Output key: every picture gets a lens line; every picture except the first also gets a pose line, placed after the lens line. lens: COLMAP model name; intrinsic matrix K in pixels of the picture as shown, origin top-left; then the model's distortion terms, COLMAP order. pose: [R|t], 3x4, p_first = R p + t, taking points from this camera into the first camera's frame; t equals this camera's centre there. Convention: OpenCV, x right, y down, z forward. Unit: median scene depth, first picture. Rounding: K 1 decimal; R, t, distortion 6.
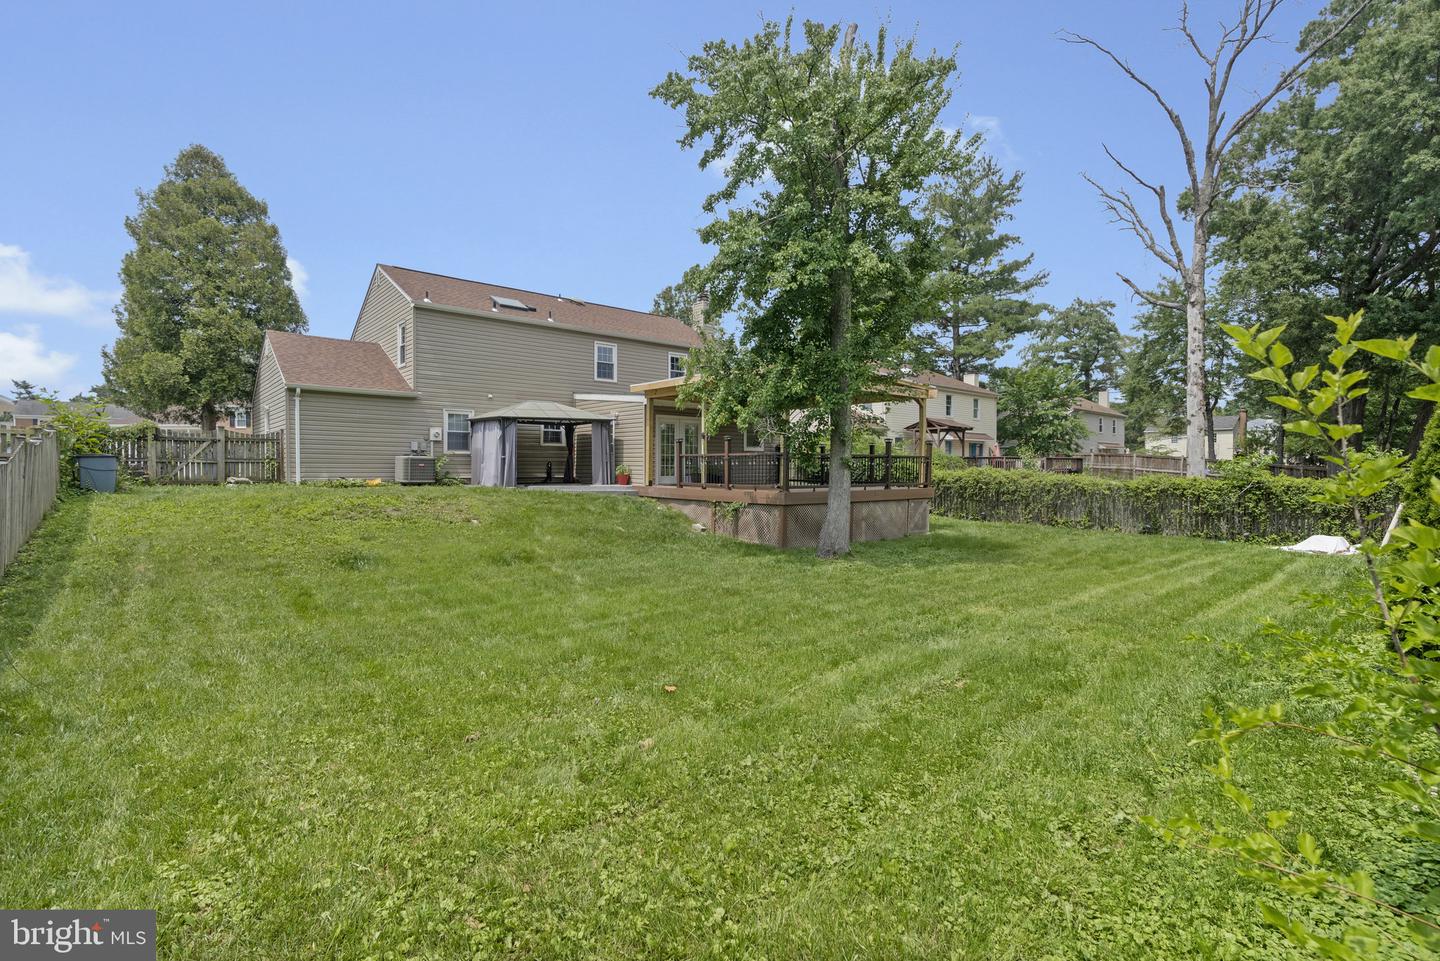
lens RADIAL K [[667.7, 0, 718.7], [0, 667.7, 479.2], [0, 0, 1]] dist [-0.000727, 0.000089]
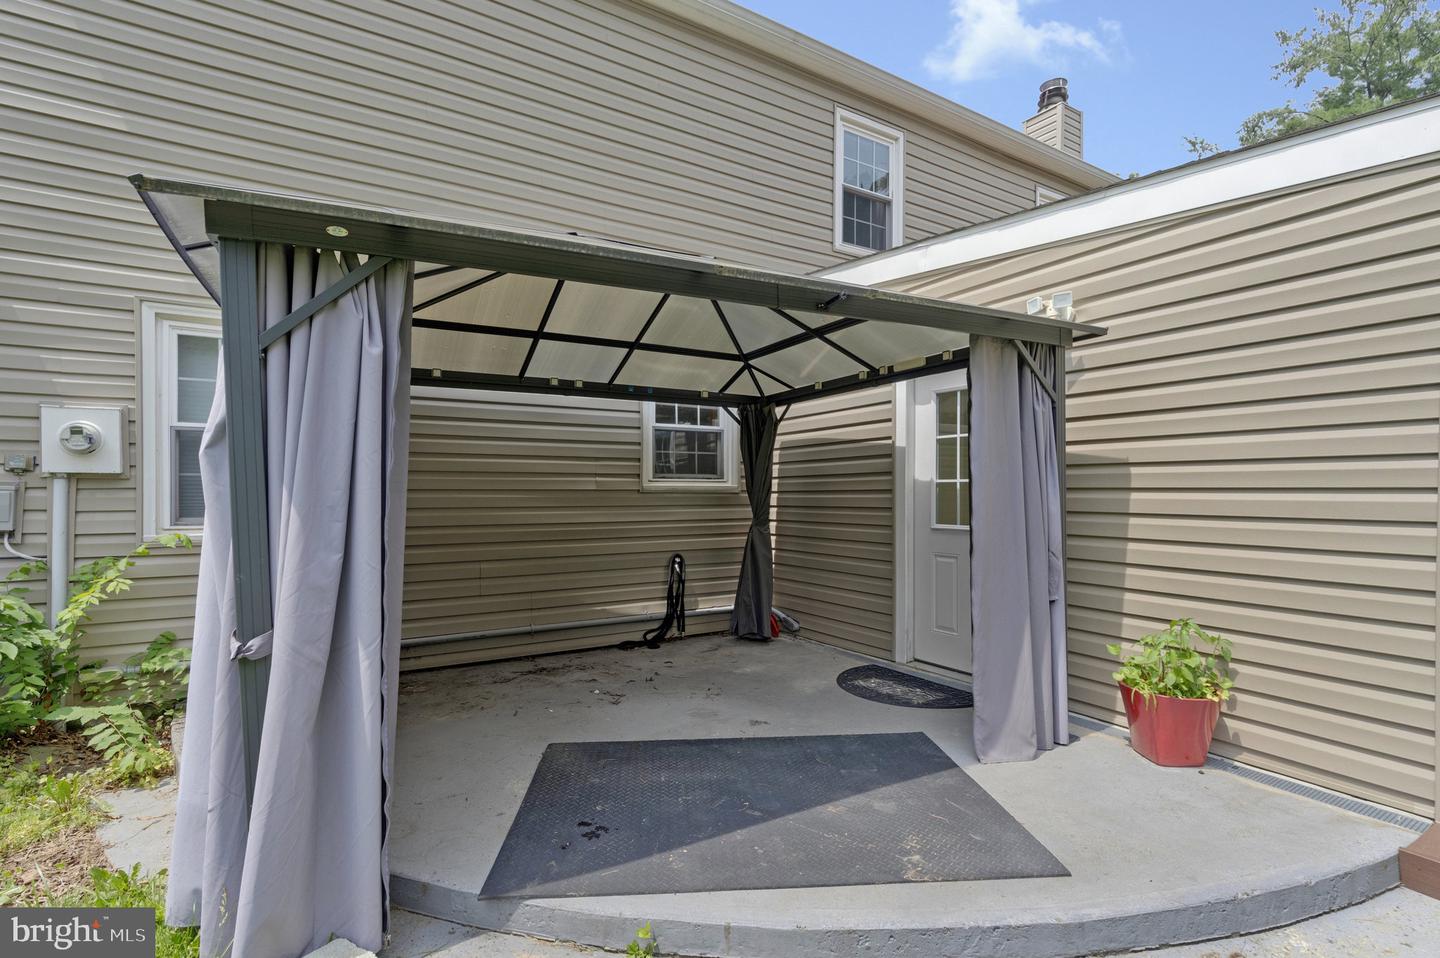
lens RADIAL K [[667.7, 0, 723.8], [0, 667.7, 484.5], [0, 0, 1]] dist [-0.000727, 0.000089]
pose [[0.983691, -0.003498, -0.179832, -0.191877], [-0.001862, 0.999559, -0.029625, -0.044408], [0.179856, 0.029476, 0.983251, 0.759436]]
